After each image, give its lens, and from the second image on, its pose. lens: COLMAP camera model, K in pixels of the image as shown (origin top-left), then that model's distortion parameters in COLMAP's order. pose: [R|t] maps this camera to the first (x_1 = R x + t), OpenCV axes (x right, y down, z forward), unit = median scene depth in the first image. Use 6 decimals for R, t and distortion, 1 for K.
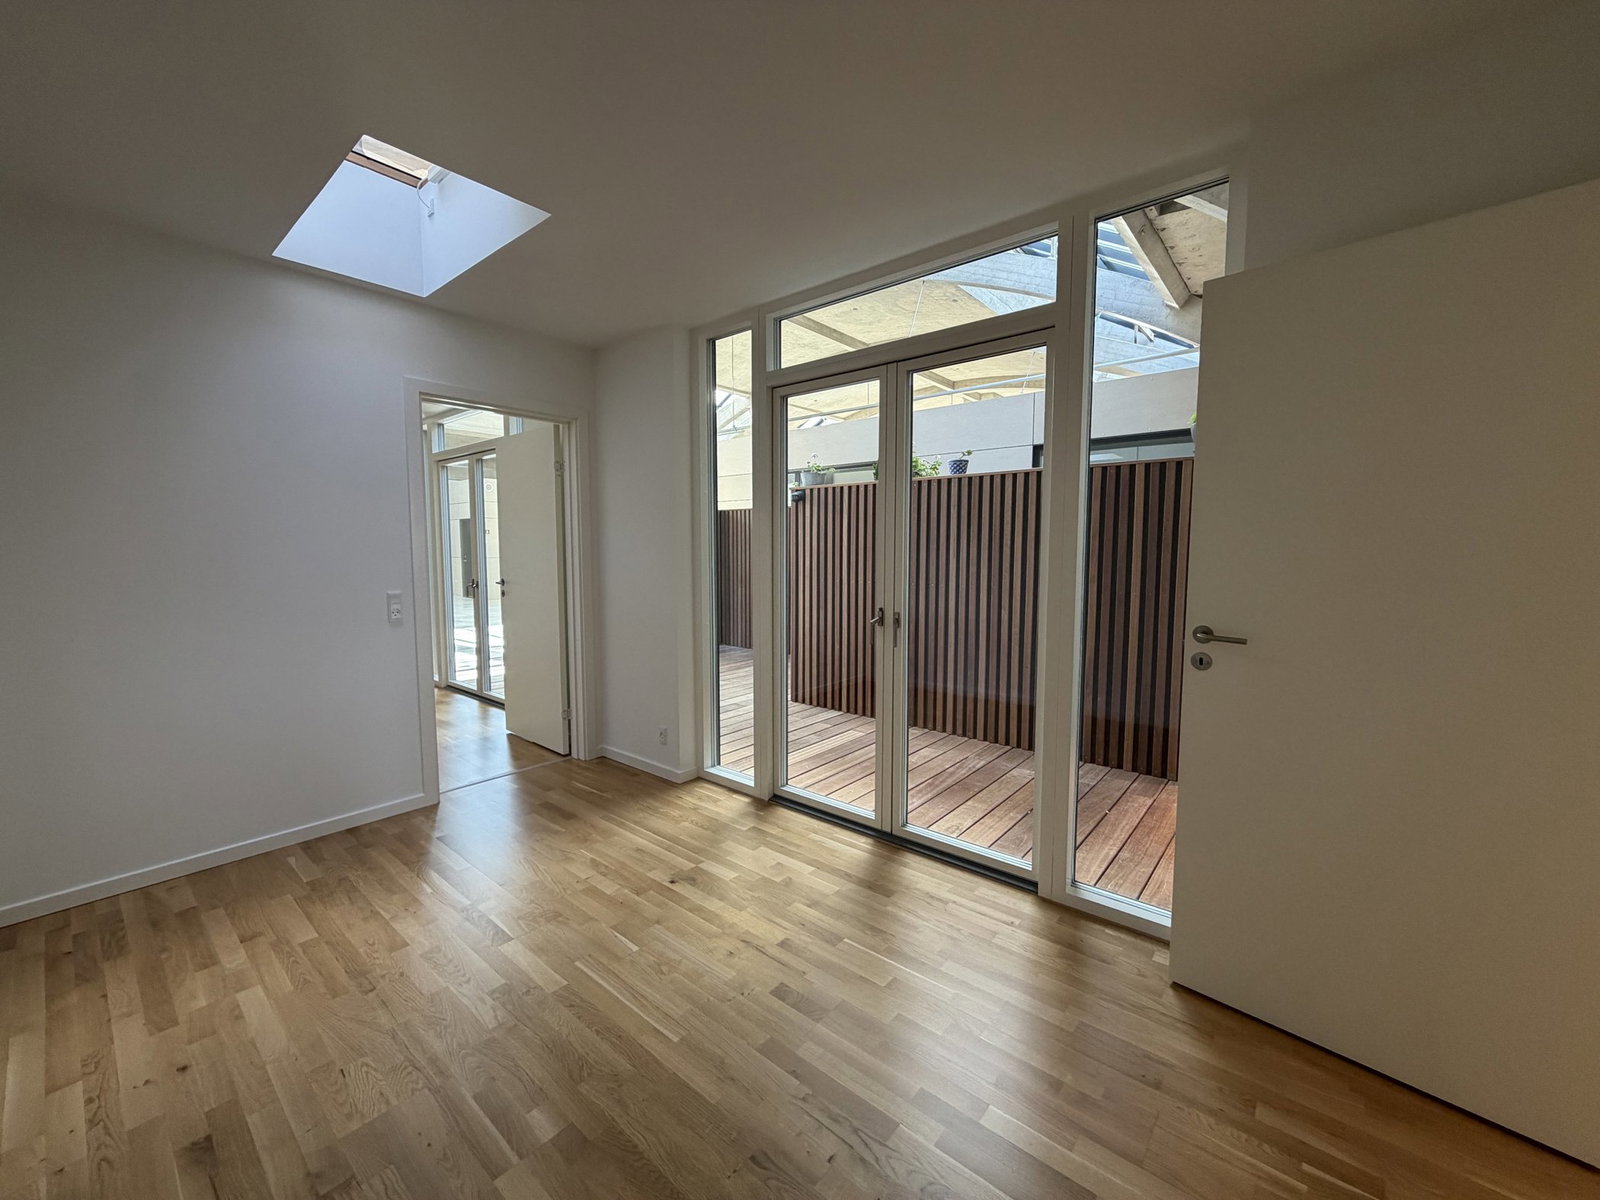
lens RADIAL K [[636.5, 0, 801.9], [0, 636.5, 614.7], [0, 0, 1]] dist [0.000570, 0.000058]
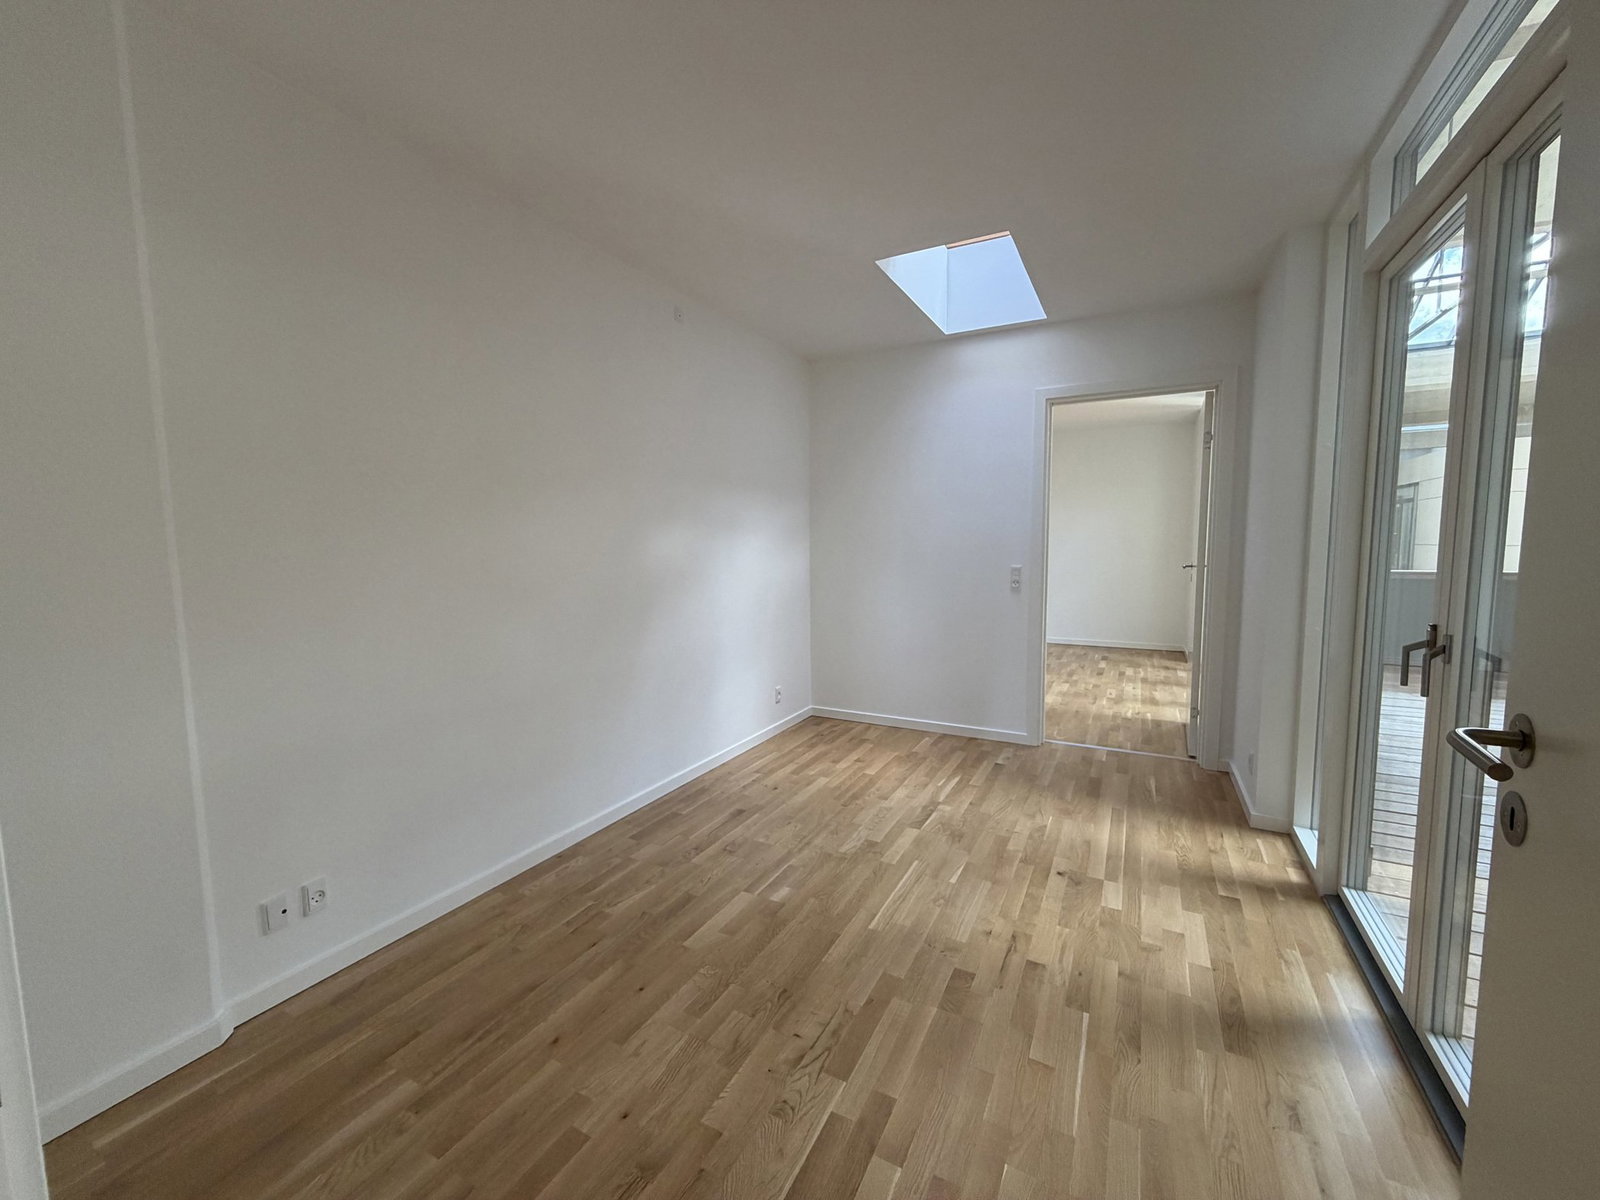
lens RADIAL K [[636.5, 0, 773.3], [0, 636.5, 598.3], [0, 0, 1]] dist [0.000570, 0.000058]
pose [[0.182253, 0.086437, -0.979445, 0.647237], [-0.093806, 0.993113, 0.070188, -0.016422], [0.978767, 0.079085, 0.189106, 0.386477]]
